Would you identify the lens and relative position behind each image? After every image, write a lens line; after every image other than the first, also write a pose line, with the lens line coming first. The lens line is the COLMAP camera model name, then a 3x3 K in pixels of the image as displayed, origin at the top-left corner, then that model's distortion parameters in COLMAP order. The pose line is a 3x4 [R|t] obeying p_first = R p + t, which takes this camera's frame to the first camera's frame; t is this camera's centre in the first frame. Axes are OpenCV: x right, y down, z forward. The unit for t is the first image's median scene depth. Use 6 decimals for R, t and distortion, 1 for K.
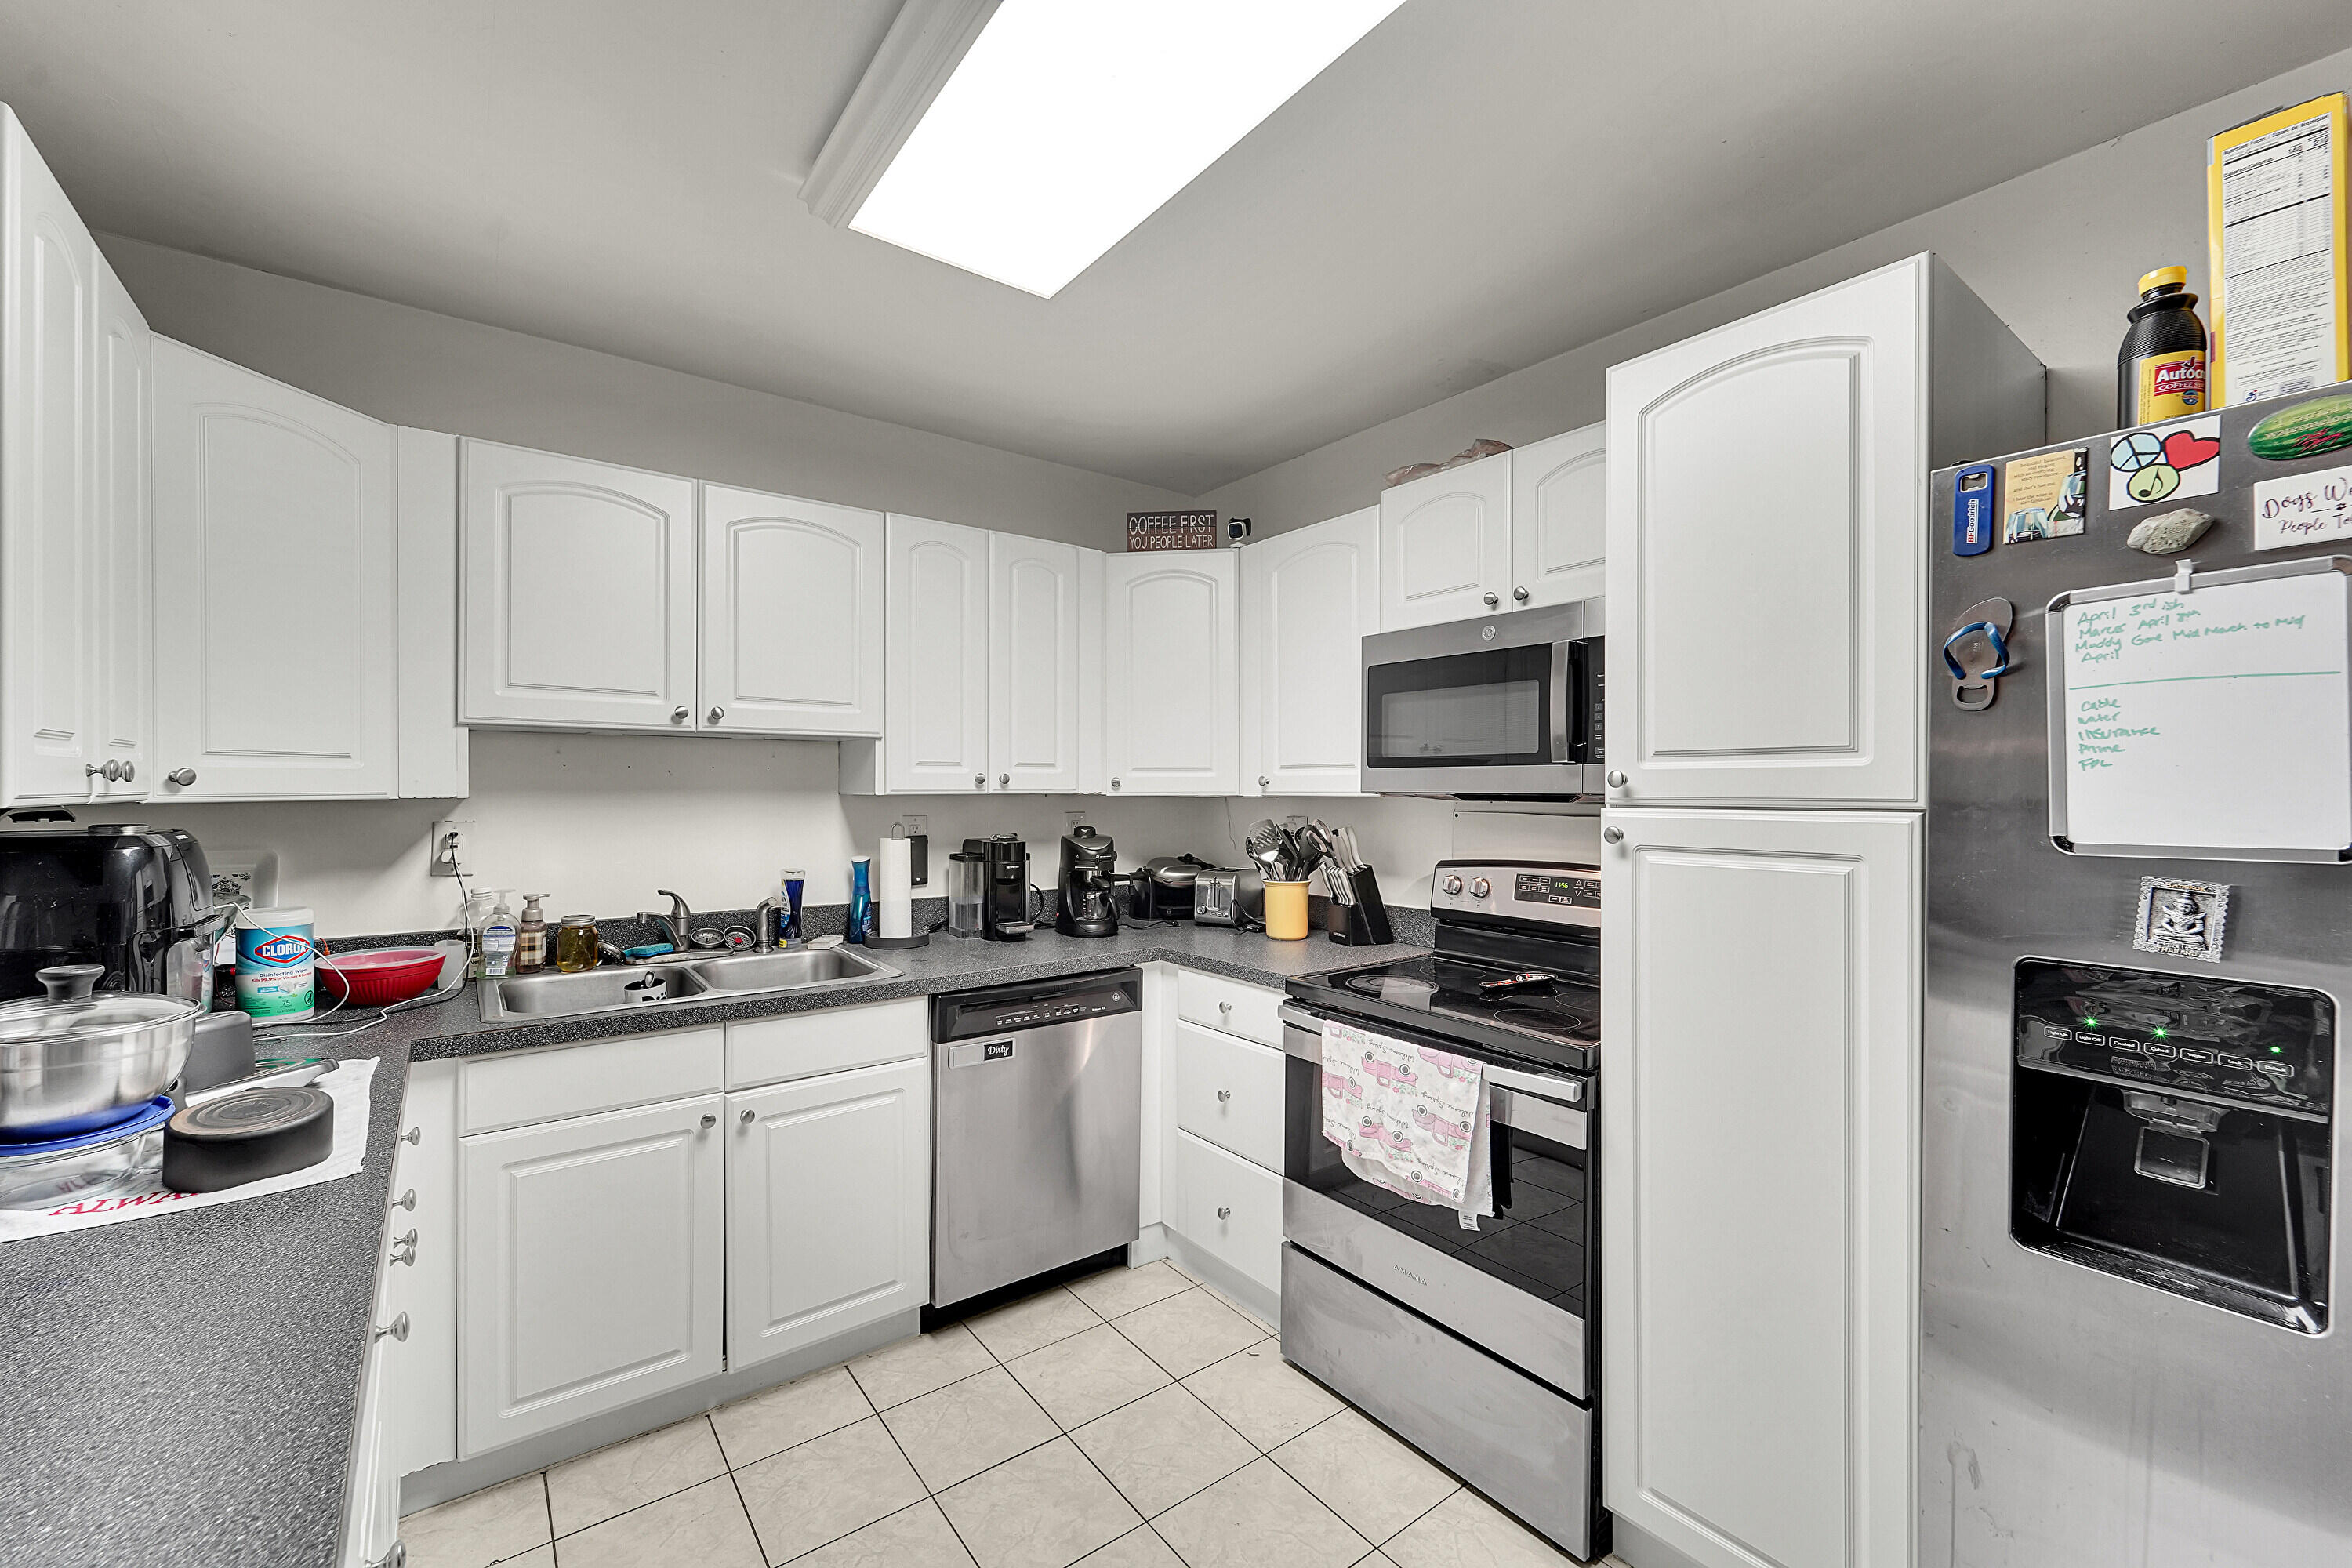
lens RADIAL K [[944.8, 0, 1168.6], [0, 944.8, 789.9], [0, 0, 1]] dist [0.000332, -0.000306]
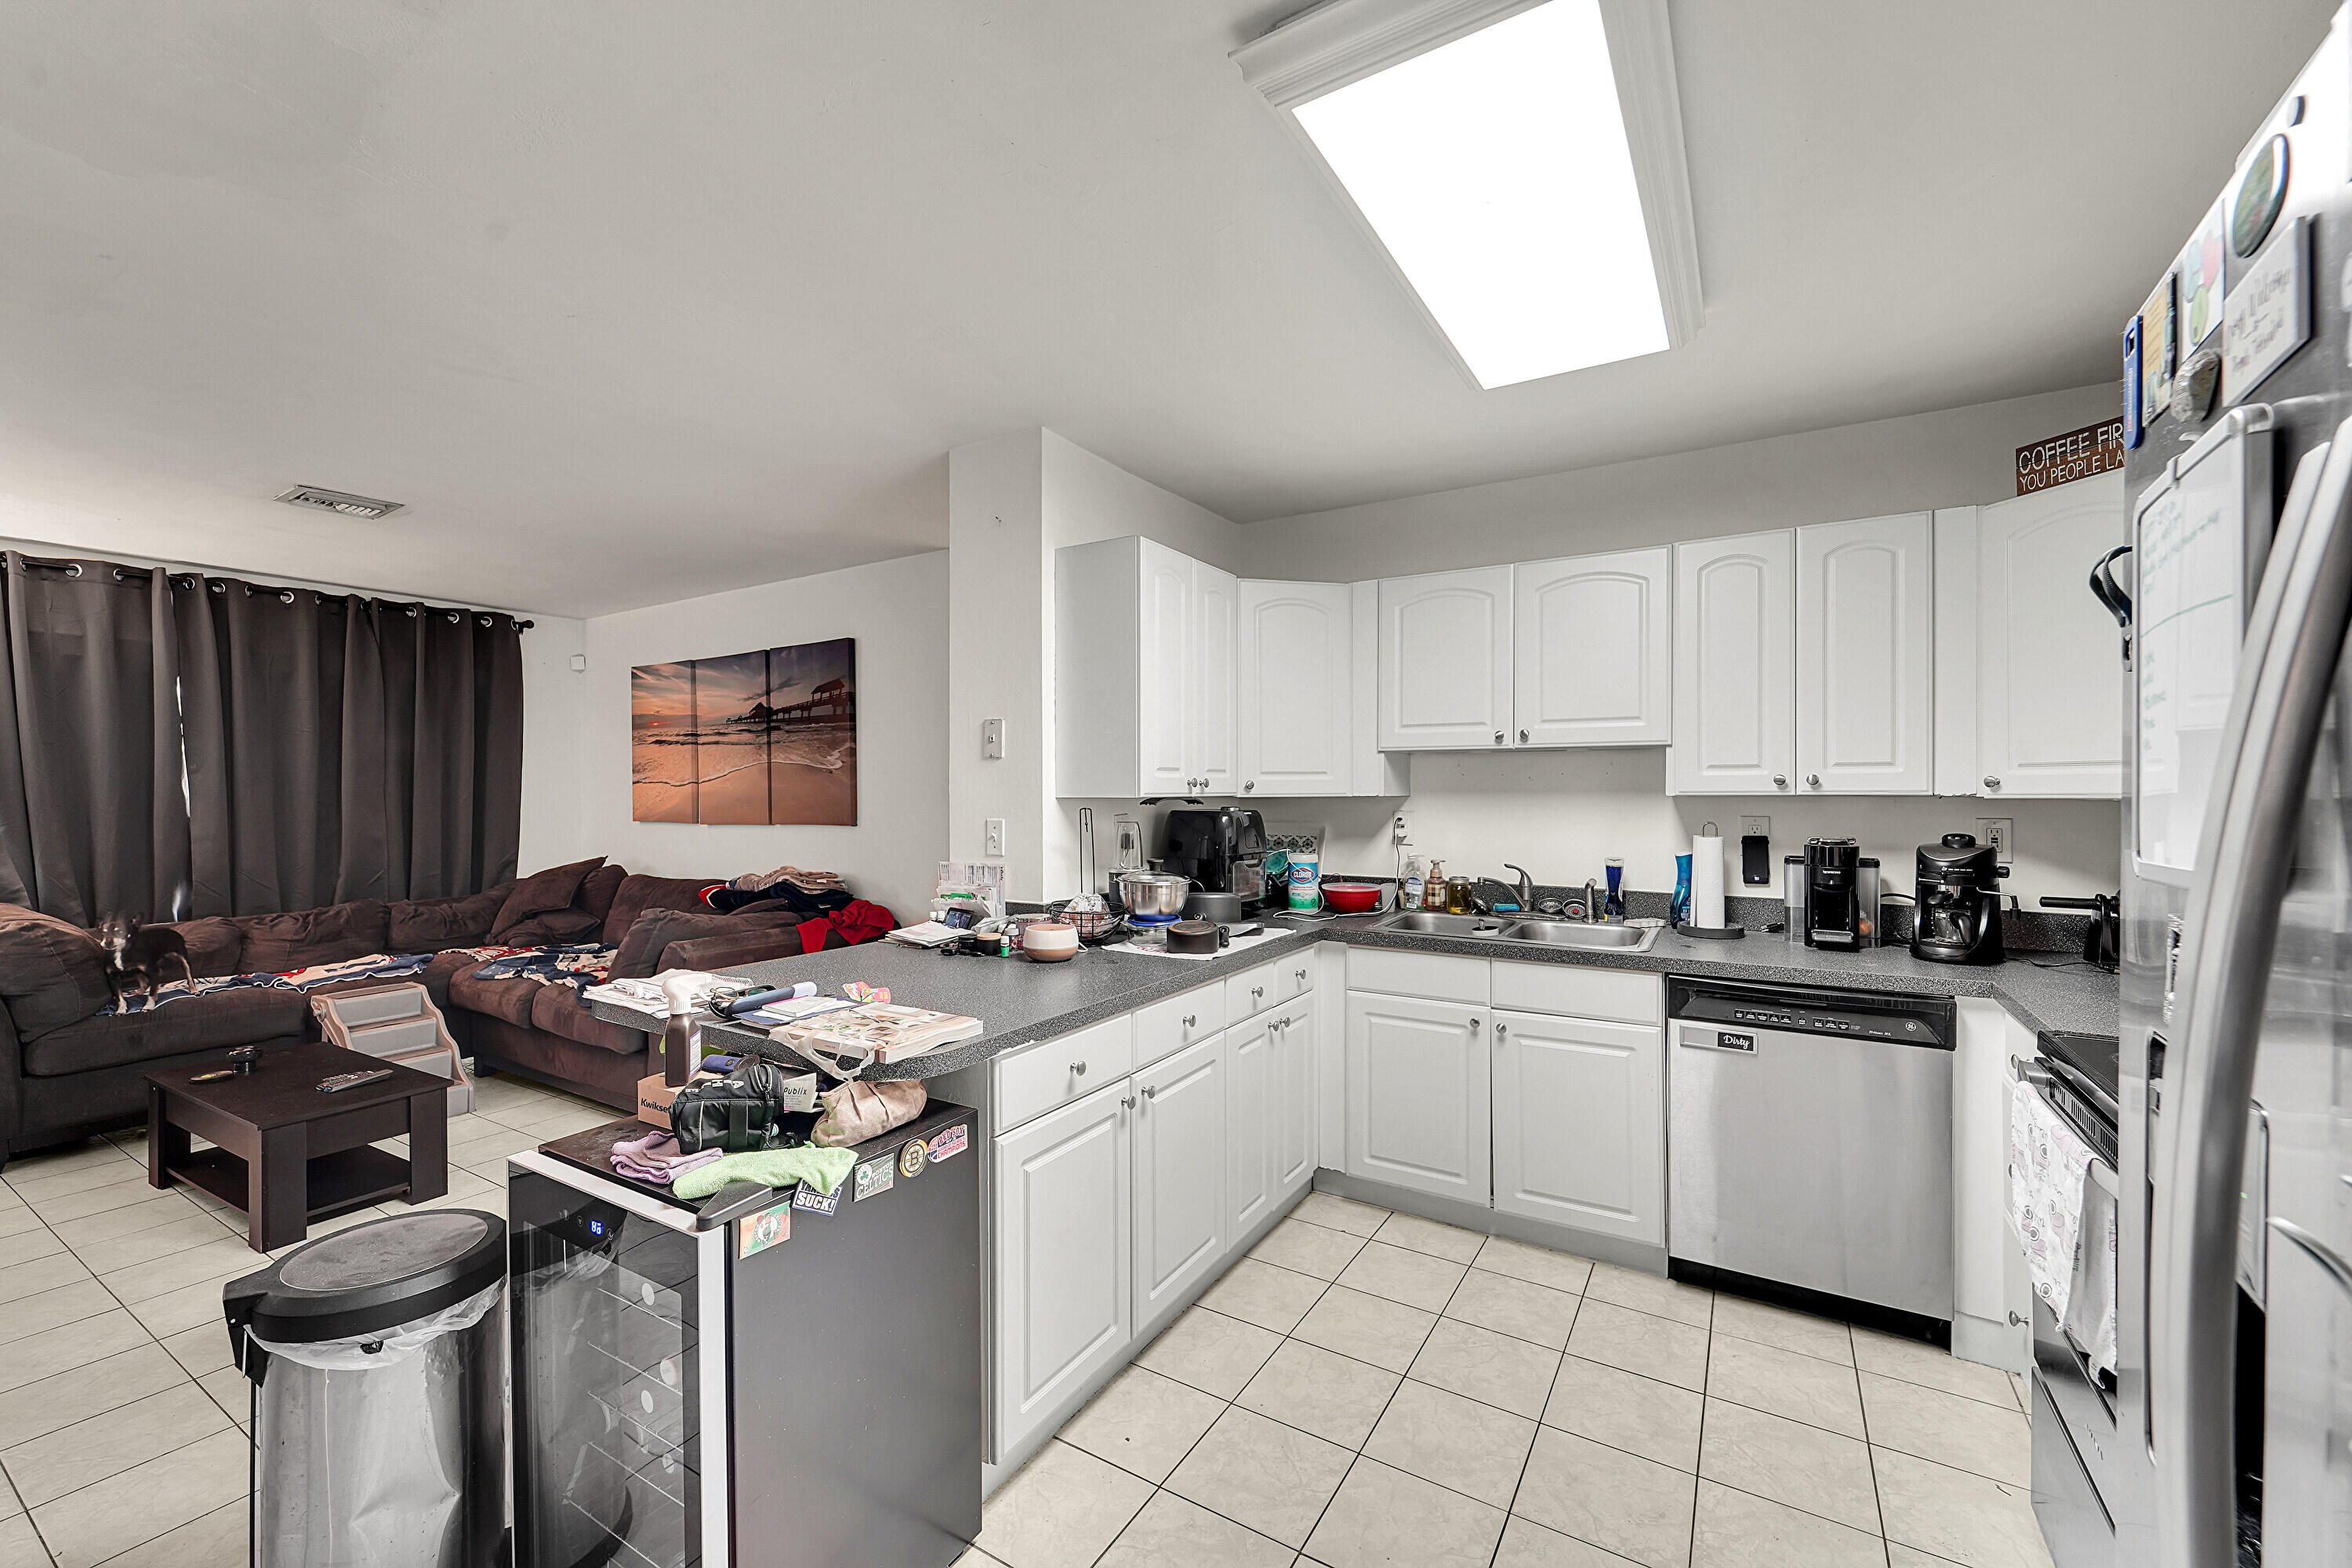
lens RADIAL K [[944.8, 0, 1168.6], [0, 944.8, 789.9], [0, 0, 1]] dist [0.000332, -0.000306]
pose [[0.367514, -0.003034, -0.930013, 0.555201], [-0.001196, 0.999992, -0.003734, 0.003557], [0.930017, 0.002485, 0.367508, 0.035609]]
